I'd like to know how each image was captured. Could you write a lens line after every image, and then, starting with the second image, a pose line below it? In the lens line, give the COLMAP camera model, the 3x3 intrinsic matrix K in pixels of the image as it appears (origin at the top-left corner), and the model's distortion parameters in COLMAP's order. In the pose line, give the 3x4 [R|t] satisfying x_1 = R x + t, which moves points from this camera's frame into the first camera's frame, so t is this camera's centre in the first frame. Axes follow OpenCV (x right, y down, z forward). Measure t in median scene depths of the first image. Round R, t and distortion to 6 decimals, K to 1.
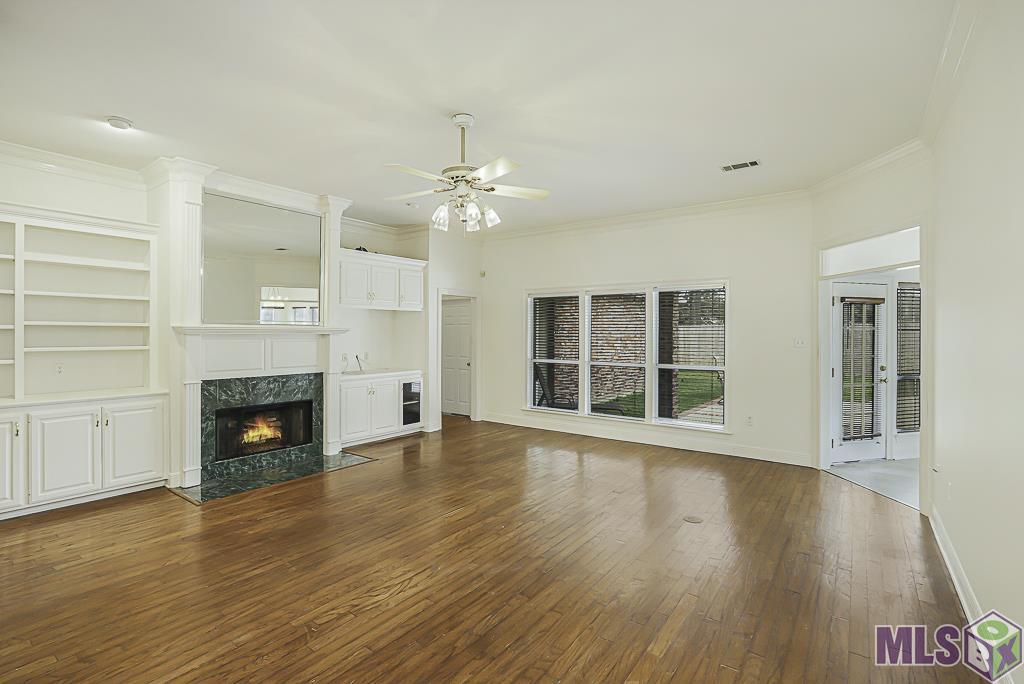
lens RADIAL K [[470.6, 0, 508.7], [0, 470.6, 328.2], [0, 0, 1]] dist [-0.009048, 0.000715]
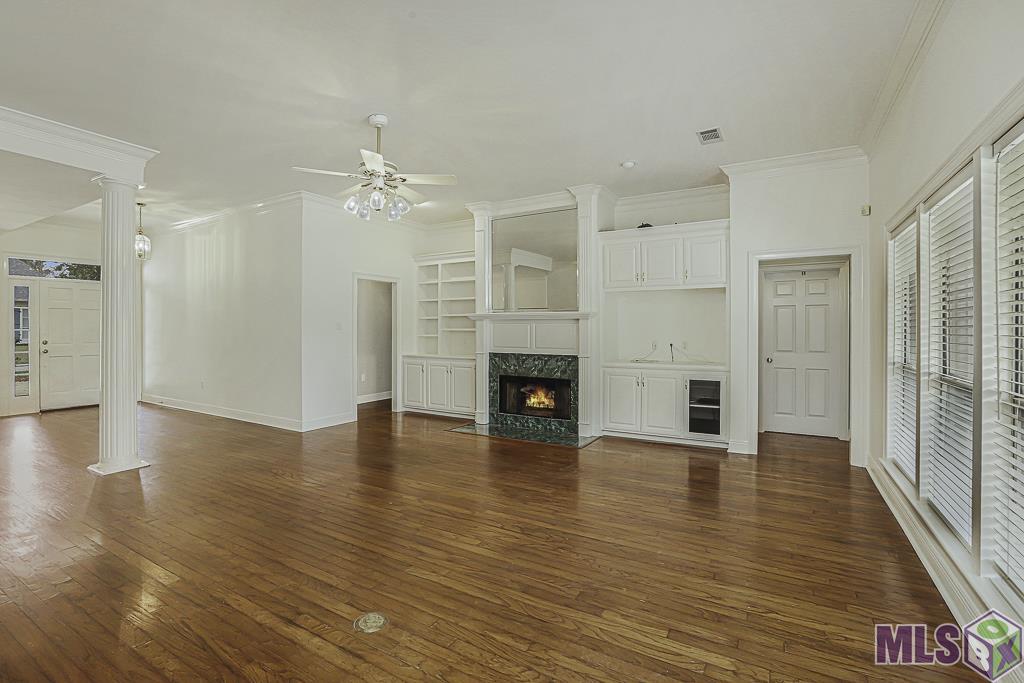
lens RADIAL K [[493.5, 0, 492.1], [0, 493.5, 339.0], [0, 0, 1]] dist [-0.047572, 0.024065]
pose [[0.093473, 0.021881, -0.995381, 0.731468], [0.018098, 0.999556, 0.023672, 0.031999], [0.995457, -0.020227, 0.093036, 0.776553]]
